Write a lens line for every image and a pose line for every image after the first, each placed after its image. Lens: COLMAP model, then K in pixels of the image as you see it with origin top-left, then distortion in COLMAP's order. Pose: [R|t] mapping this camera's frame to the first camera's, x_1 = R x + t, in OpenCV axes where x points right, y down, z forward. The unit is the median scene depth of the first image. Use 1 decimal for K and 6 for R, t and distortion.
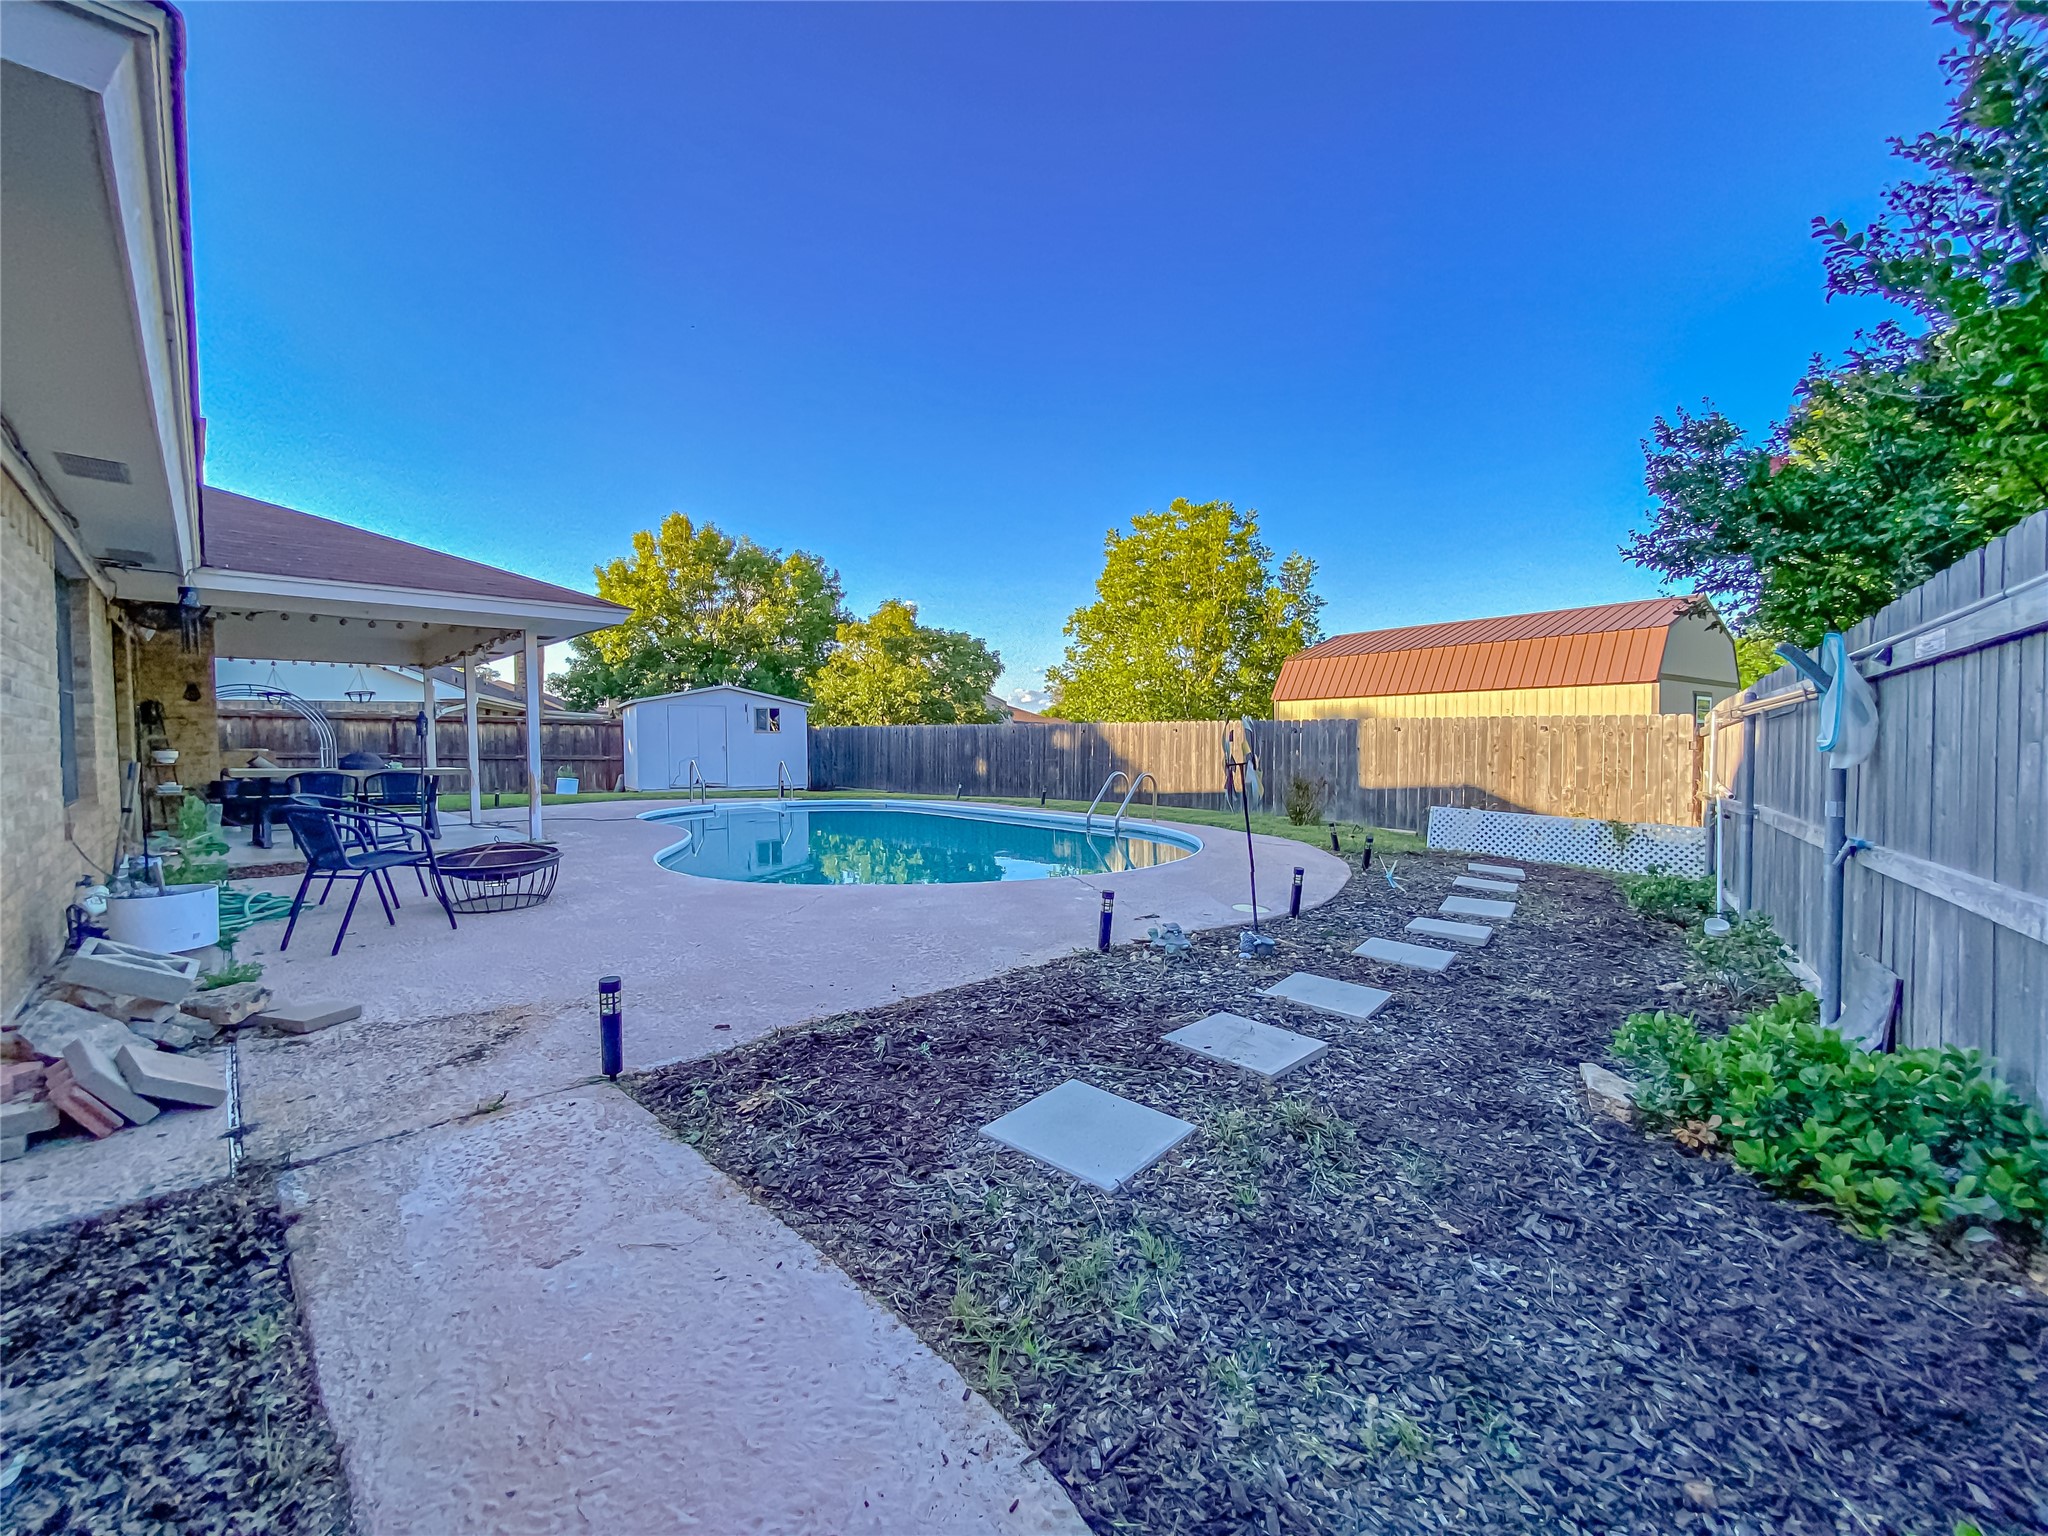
lens RADIAL K [[849.2, 0, 1024.0], [0, 849.2, 768.0], [0, 0, 1]] dist [0.000069, 0.000133]
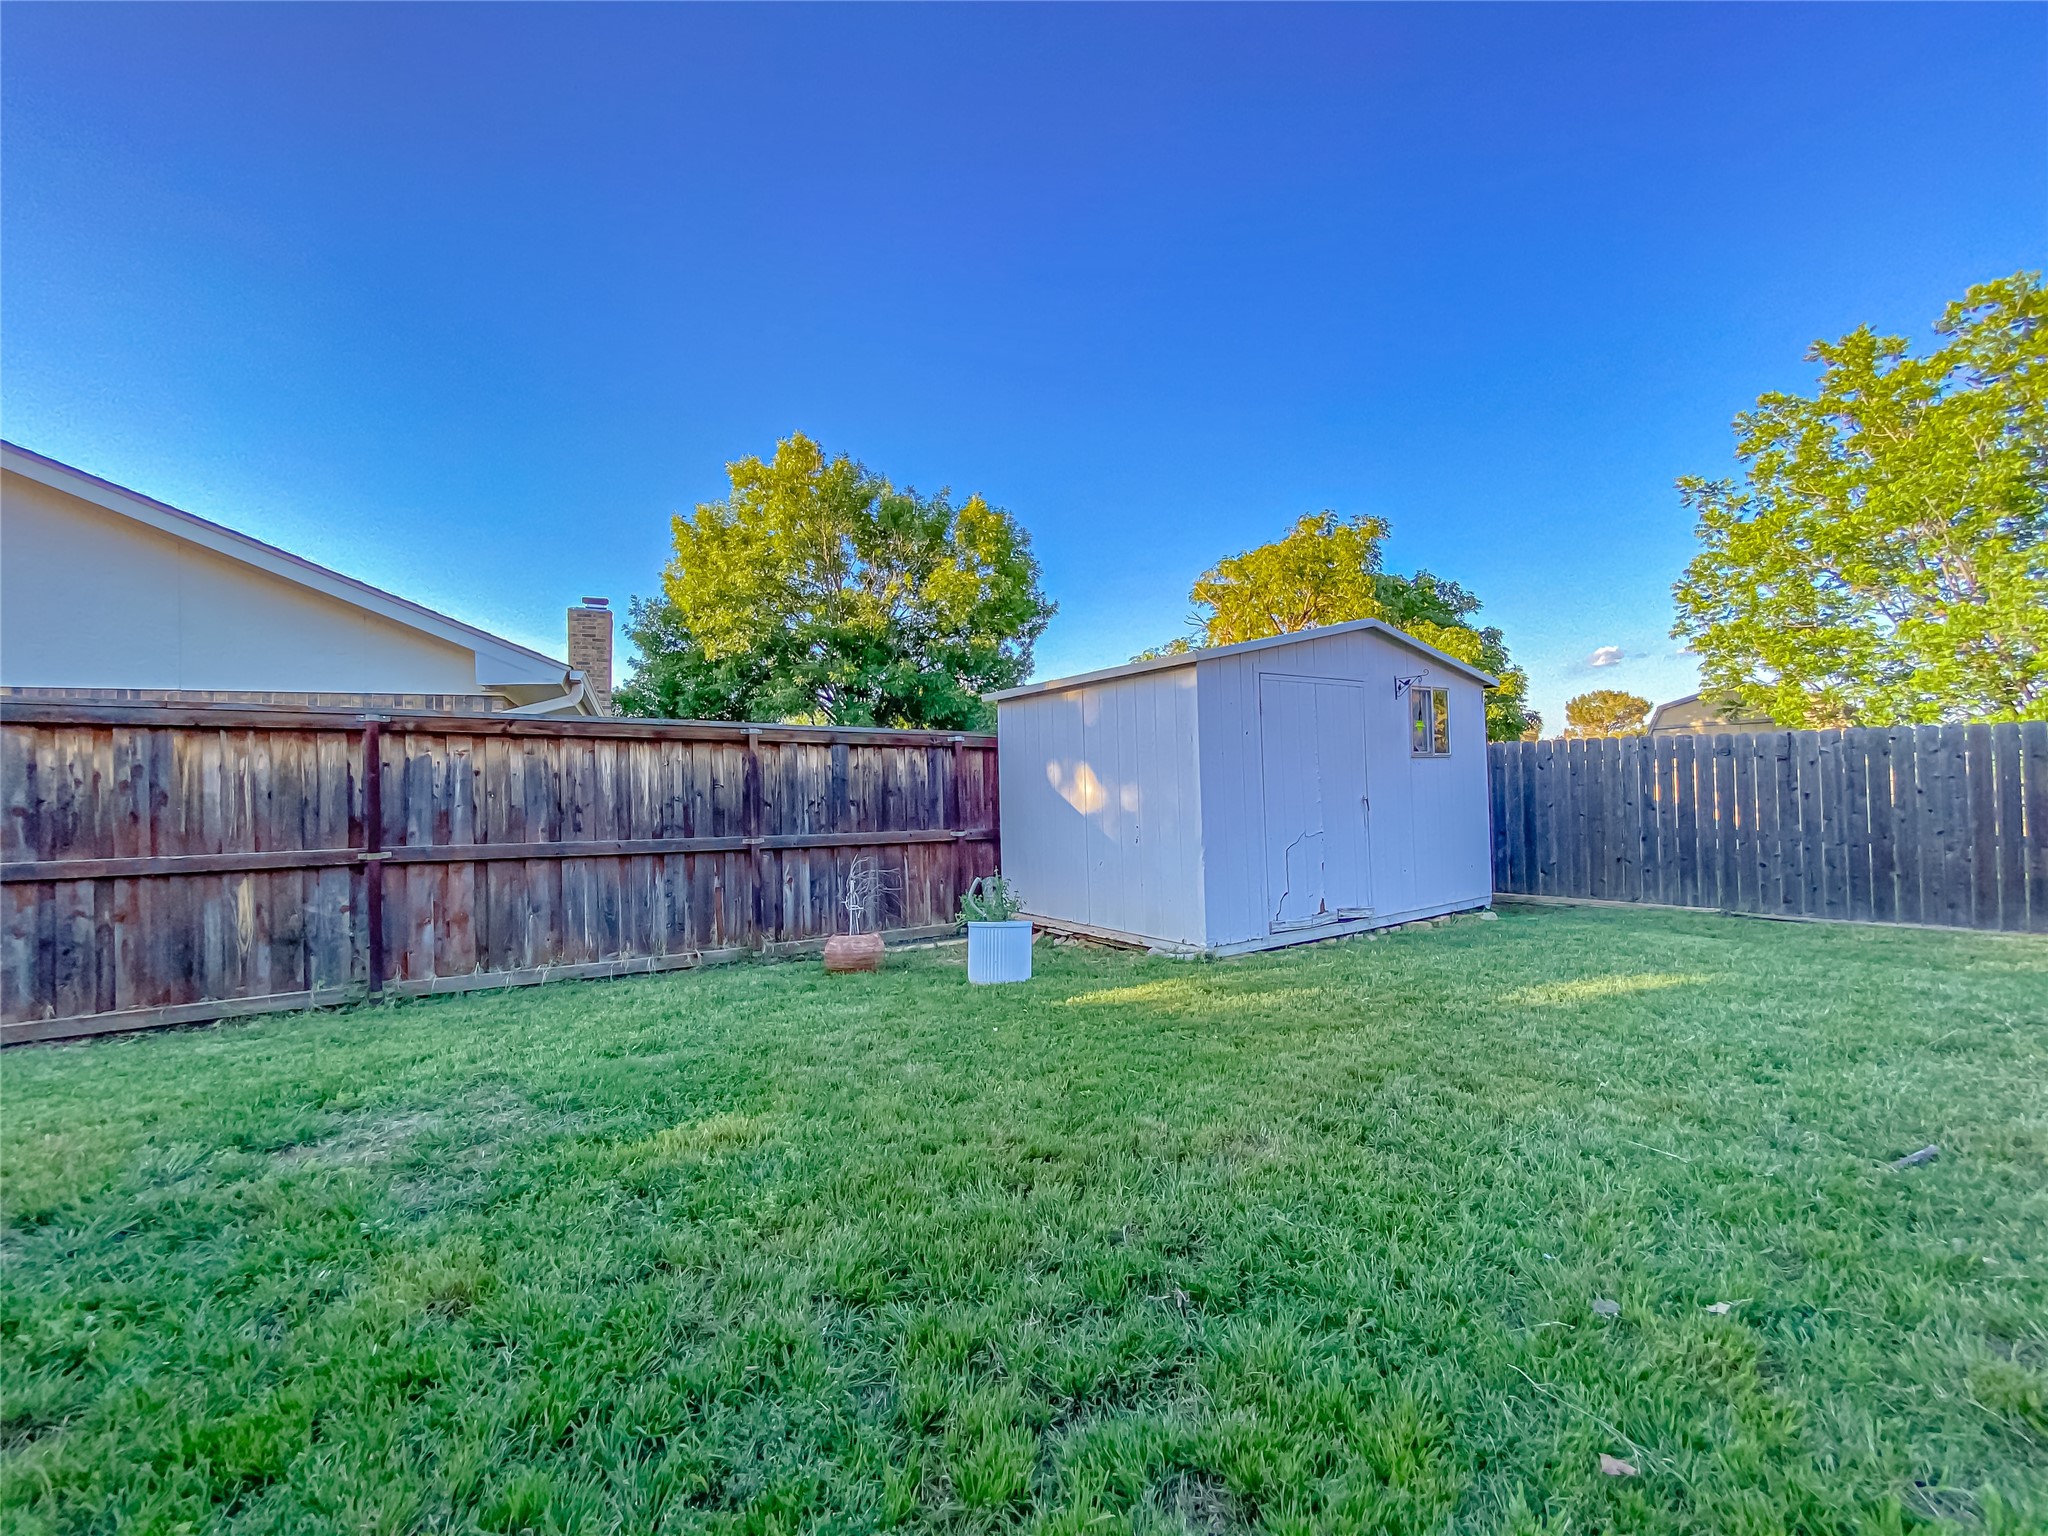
lens RADIAL K [[849.2, 0, 1024.0], [0, 849.2, 768.0], [0, 0, 1]] dist [0.000069, 0.000133]
pose [[0.998252, -0.018649, 0.056075, -0.536122], [0.021395, 0.998581, -0.048769, -0.025284], [-0.055085, 0.049884, 0.997235, 0.699568]]
